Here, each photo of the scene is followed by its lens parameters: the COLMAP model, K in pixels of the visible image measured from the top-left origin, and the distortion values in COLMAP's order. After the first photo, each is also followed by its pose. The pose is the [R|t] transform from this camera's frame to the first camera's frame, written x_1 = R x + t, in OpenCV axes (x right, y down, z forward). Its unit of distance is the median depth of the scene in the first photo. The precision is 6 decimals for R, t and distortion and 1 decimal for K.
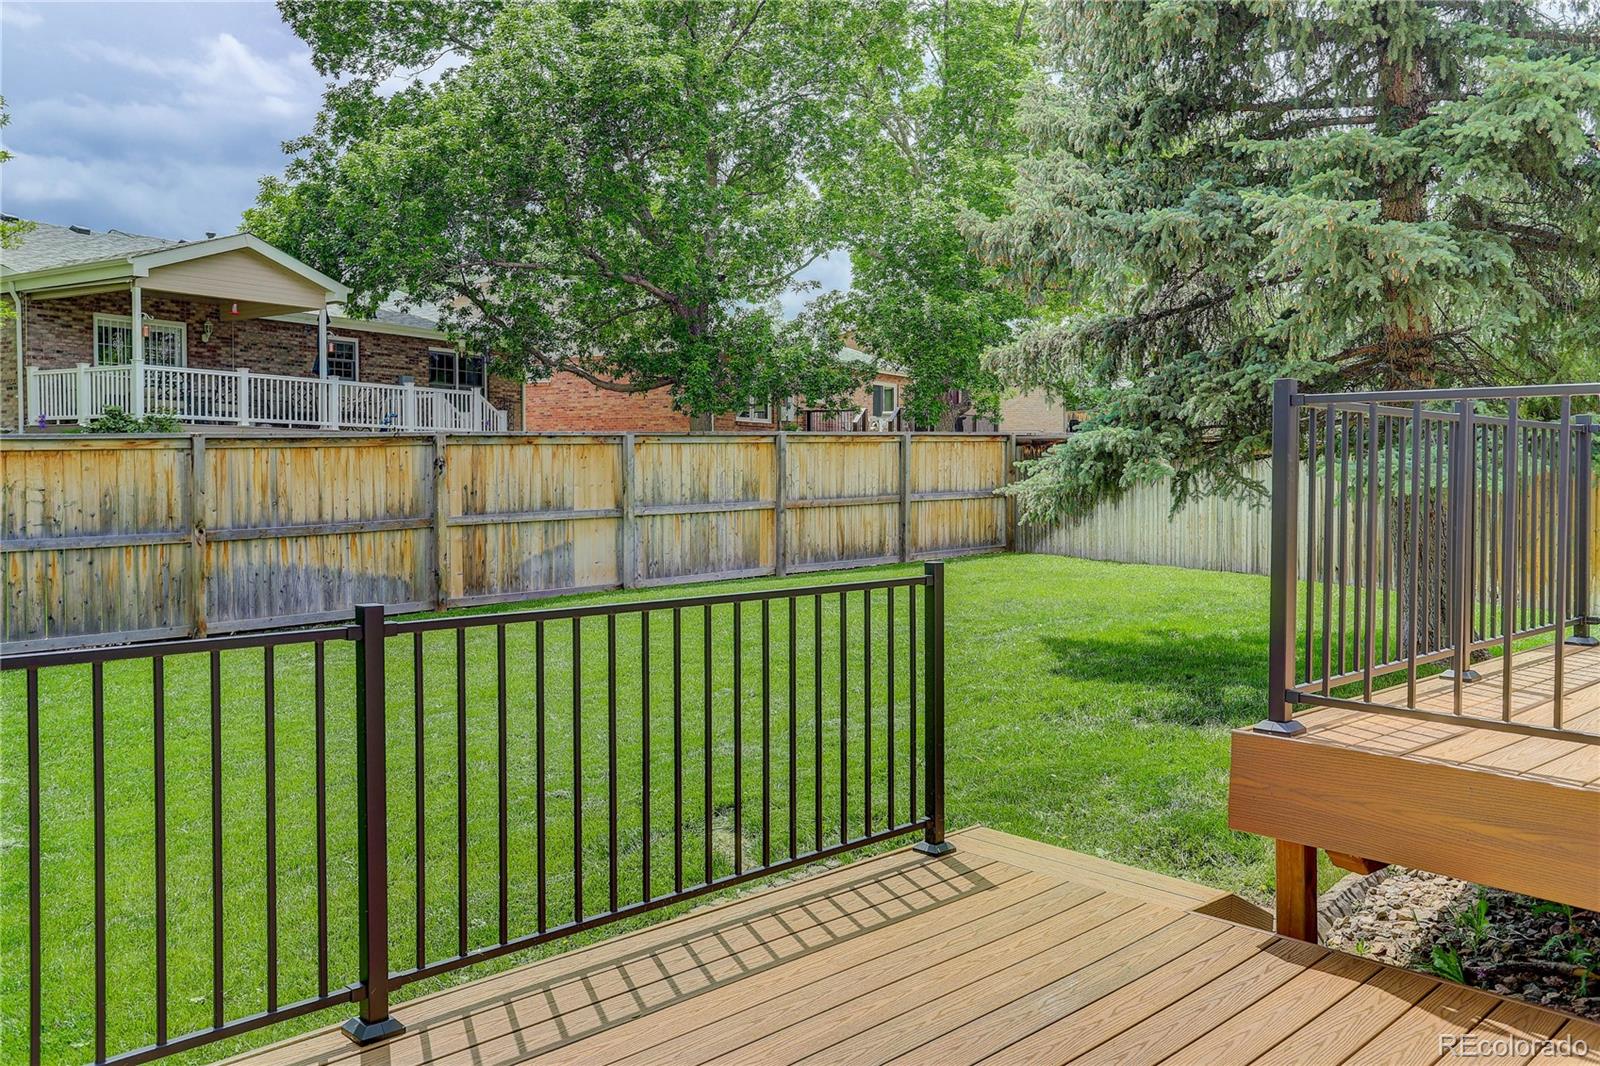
lens RADIAL K [[1319.0, 0, 800.0], [0, 1319.0, 533.0], [0, 0, 1]] dist [0.011027, 0.007265]
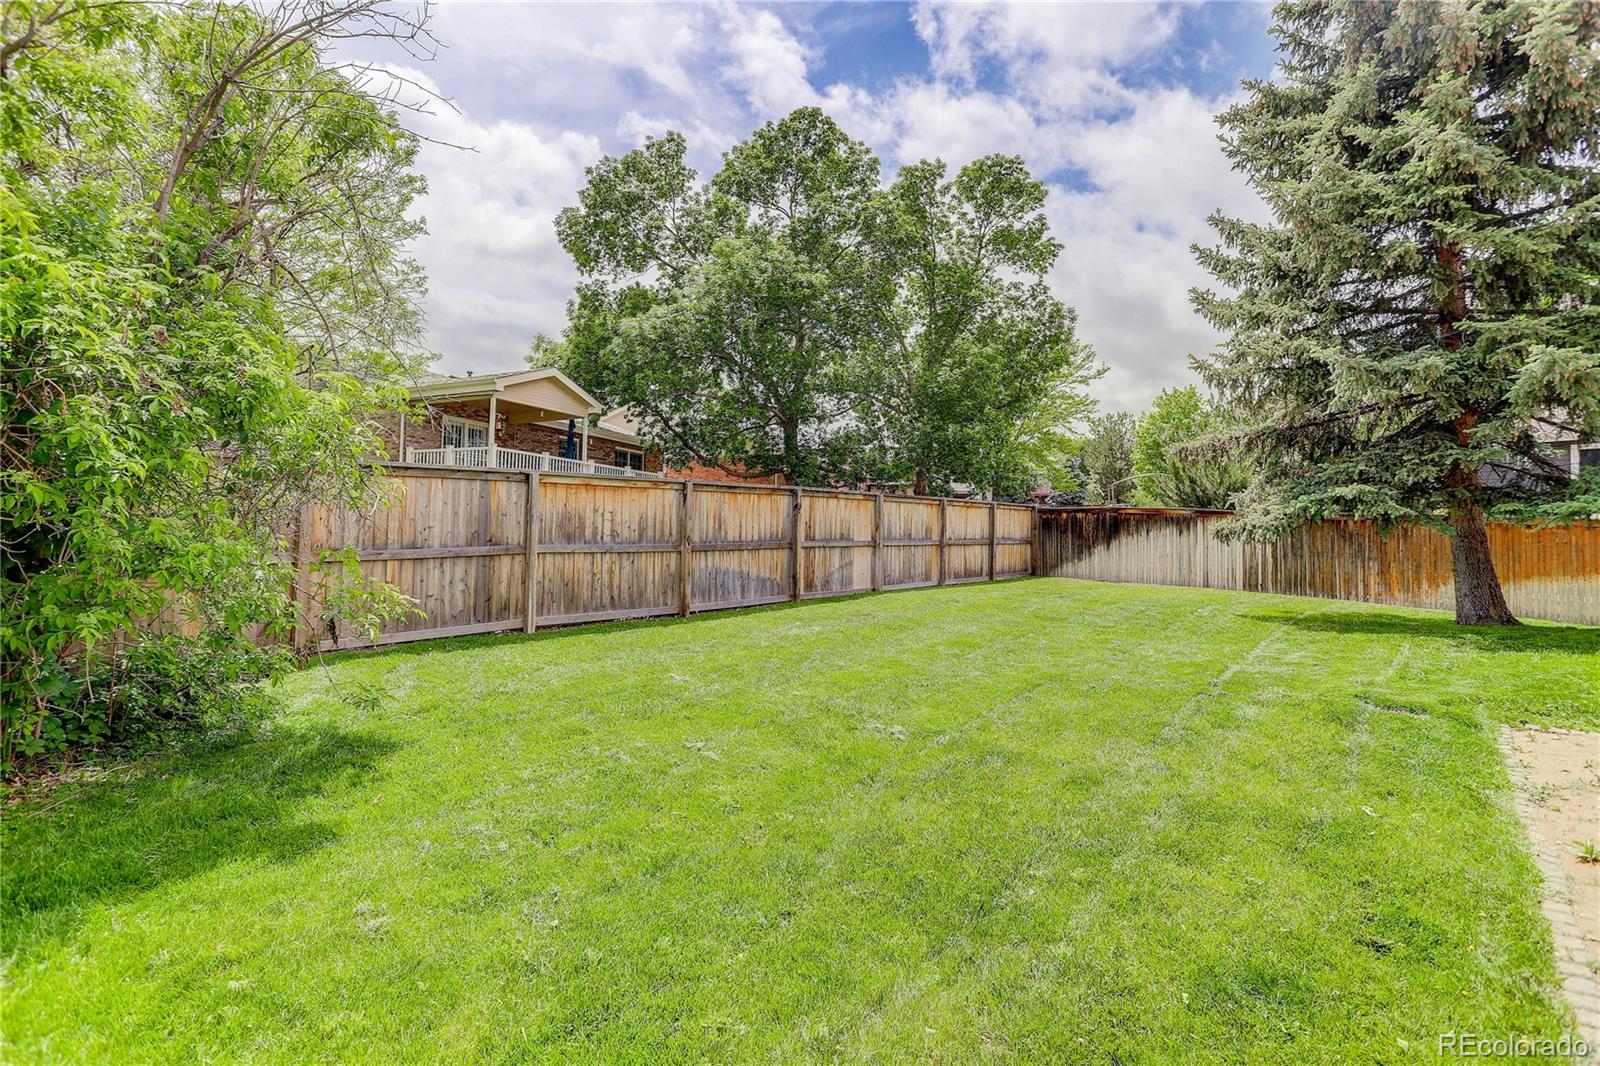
lens RADIAL K [[788.0, 0, 800.0], [0, 788.0, 533.0], [0, 0, 1]] dist [-0.024196, 0.000088]
pose [[0.993163, 0.023322, 0.114384, -0.373662], [-0.017007, 0.998292, -0.055884, 0.030235], [-0.115492, 0.053557, 0.991863, 0.071761]]
